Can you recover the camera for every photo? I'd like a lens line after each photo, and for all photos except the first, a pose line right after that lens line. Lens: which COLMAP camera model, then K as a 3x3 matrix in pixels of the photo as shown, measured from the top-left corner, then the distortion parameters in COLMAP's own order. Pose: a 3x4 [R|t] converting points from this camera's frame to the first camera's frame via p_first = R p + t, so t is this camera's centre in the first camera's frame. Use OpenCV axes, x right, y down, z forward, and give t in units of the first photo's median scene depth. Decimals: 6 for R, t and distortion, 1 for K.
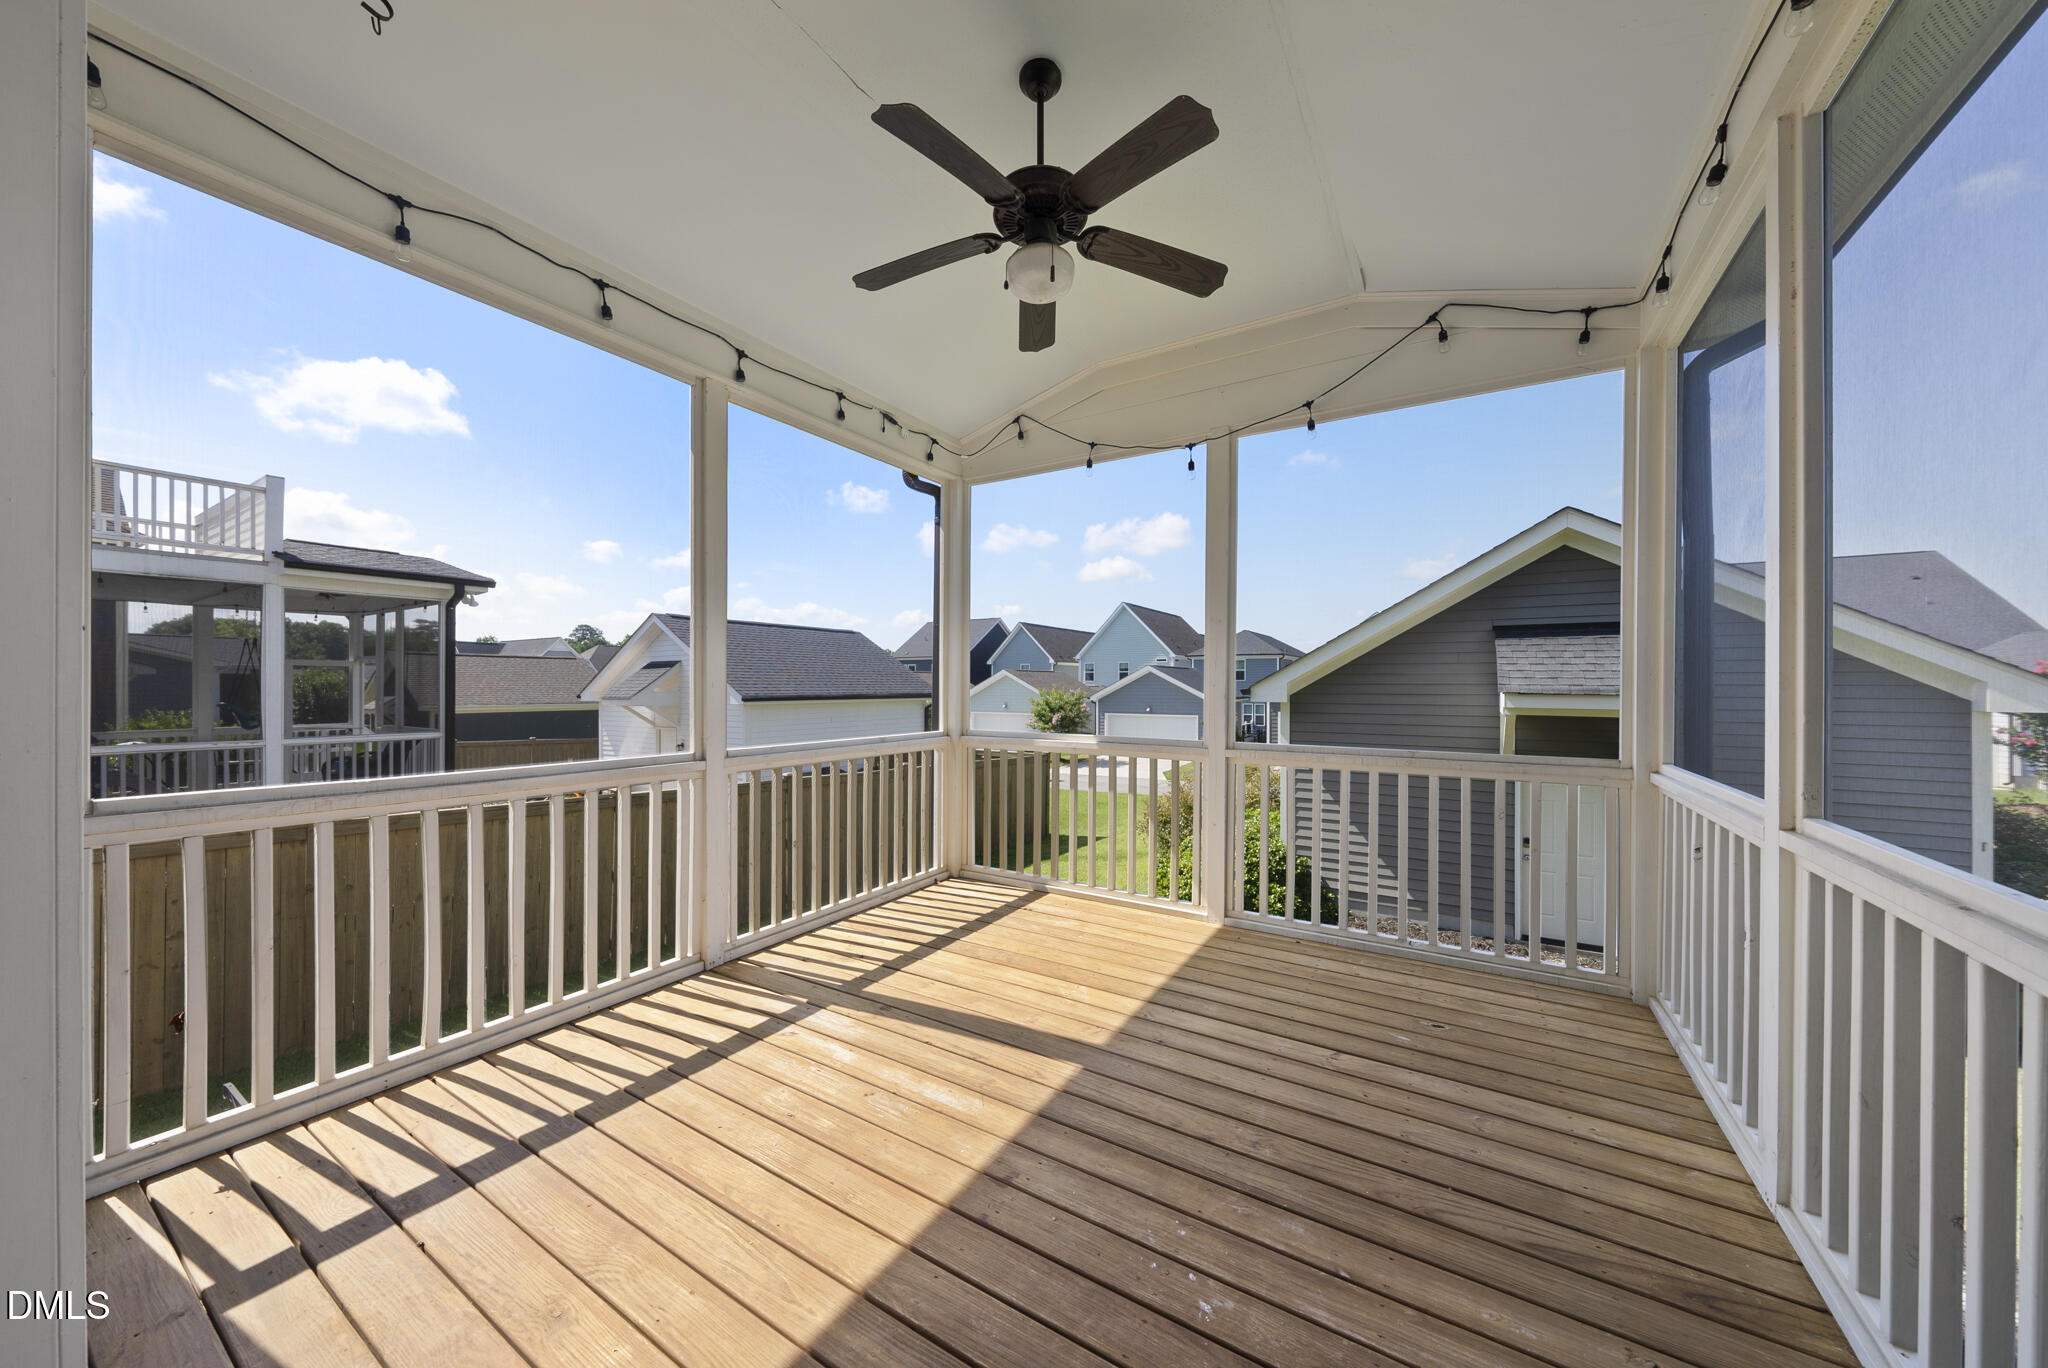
lens RADIAL K [[704.0, 0, 1027.4], [0, 704.0, 686.6], [0, 0, 1]] dist [-0.001093, -0.000291]
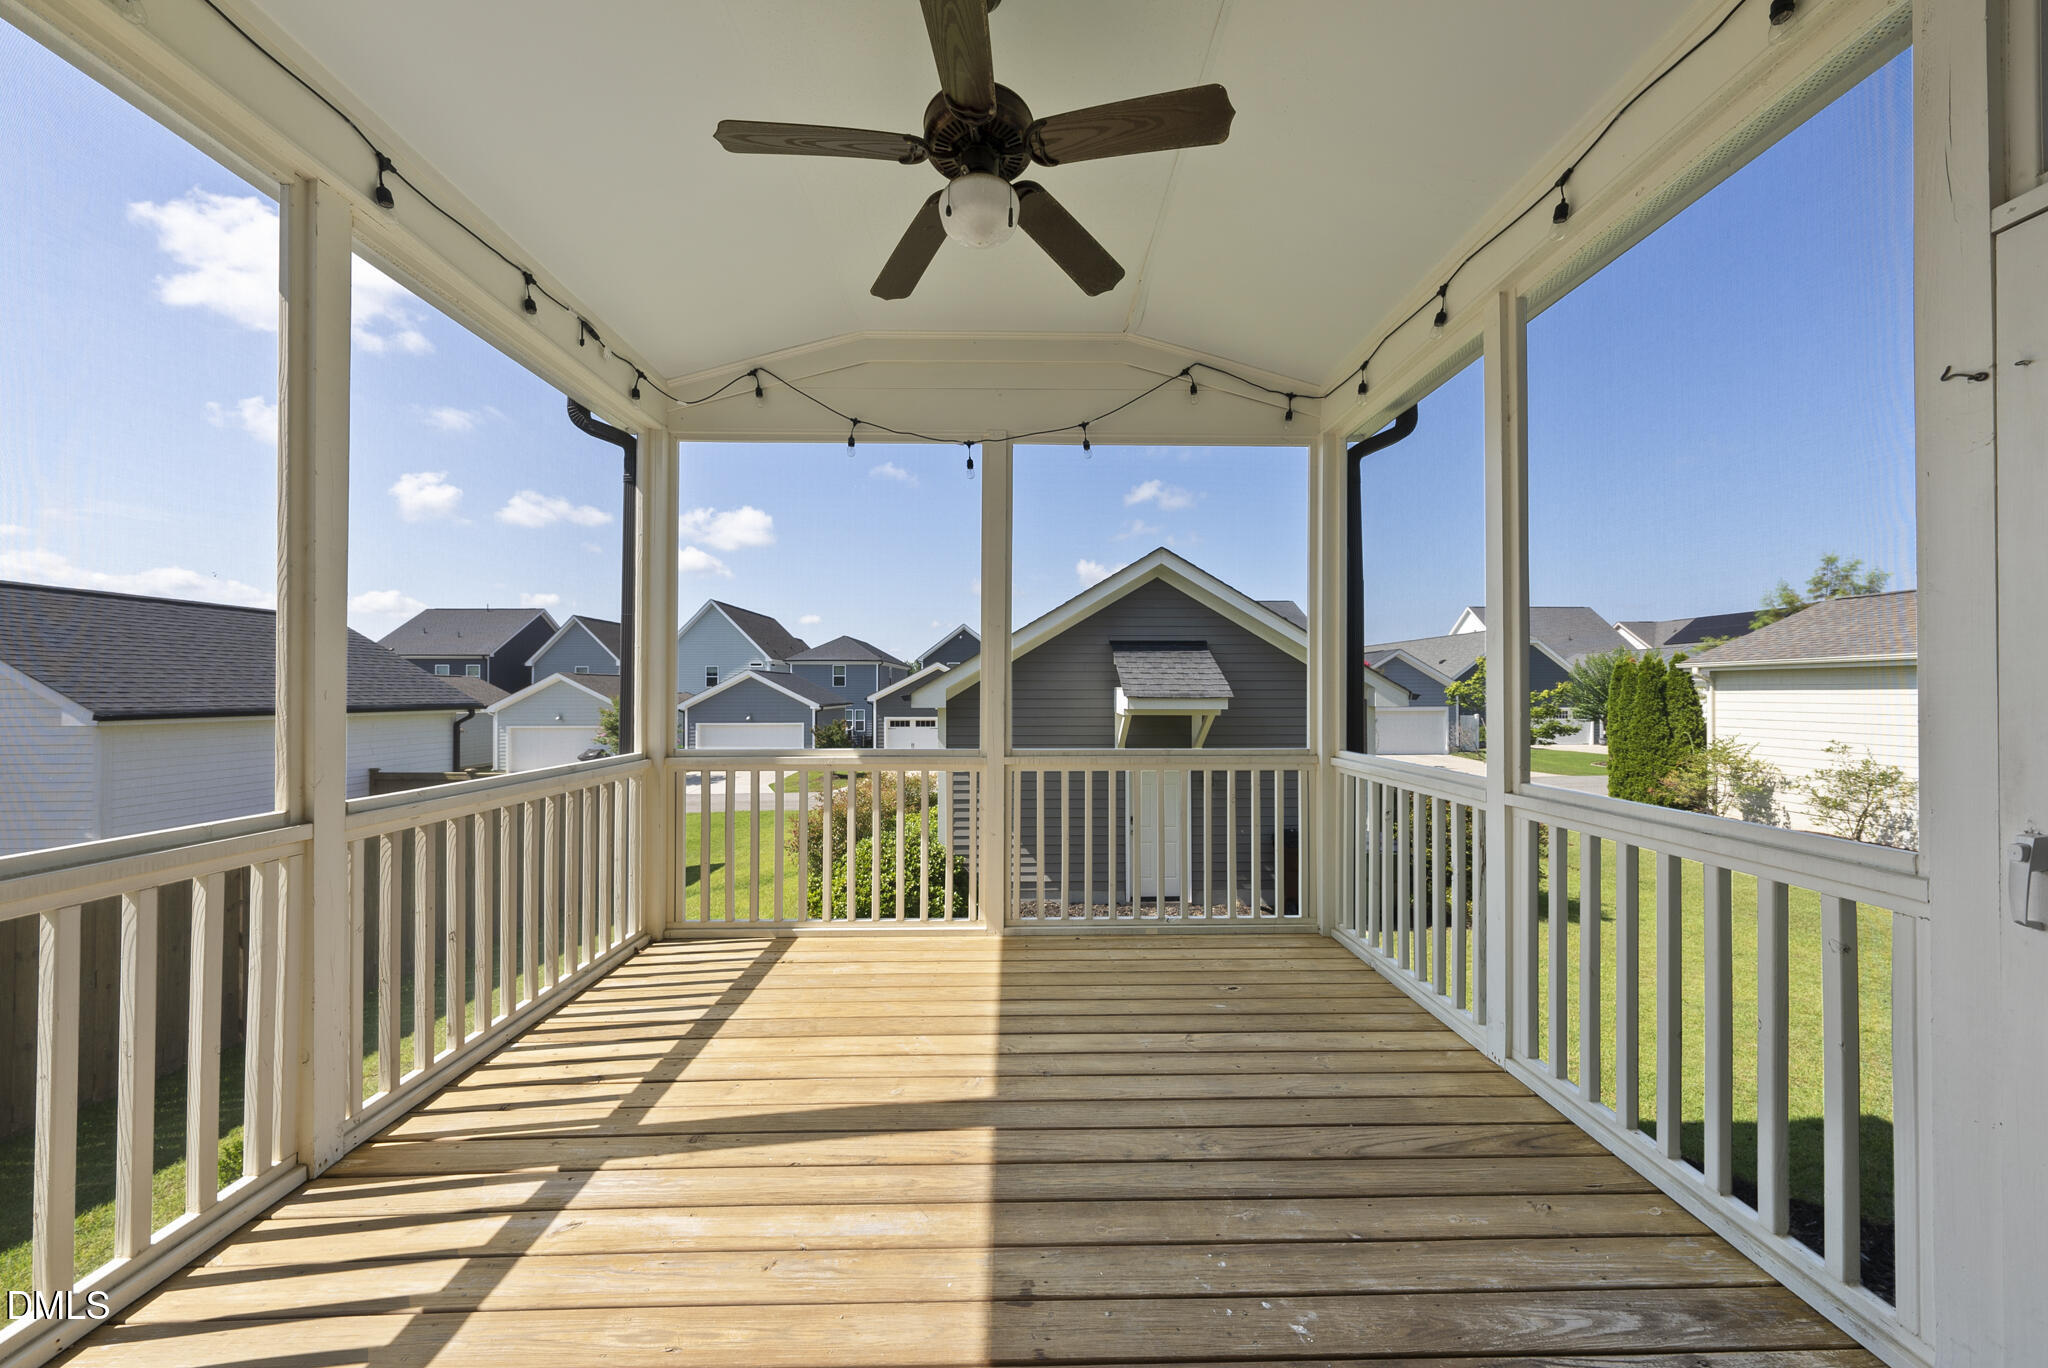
lens RADIAL K [[713.7, 0, 1032.0], [0, 713.7, 685.8], [0, 0, 1]] dist [-0.001334, -0.000354]
pose [[0.838450, 0.000560, 0.544978, -0.251026], [0.004565, 0.999957, -0.008051, -0.002377], [-0.544959, 0.009238, 0.838412, 0.152538]]
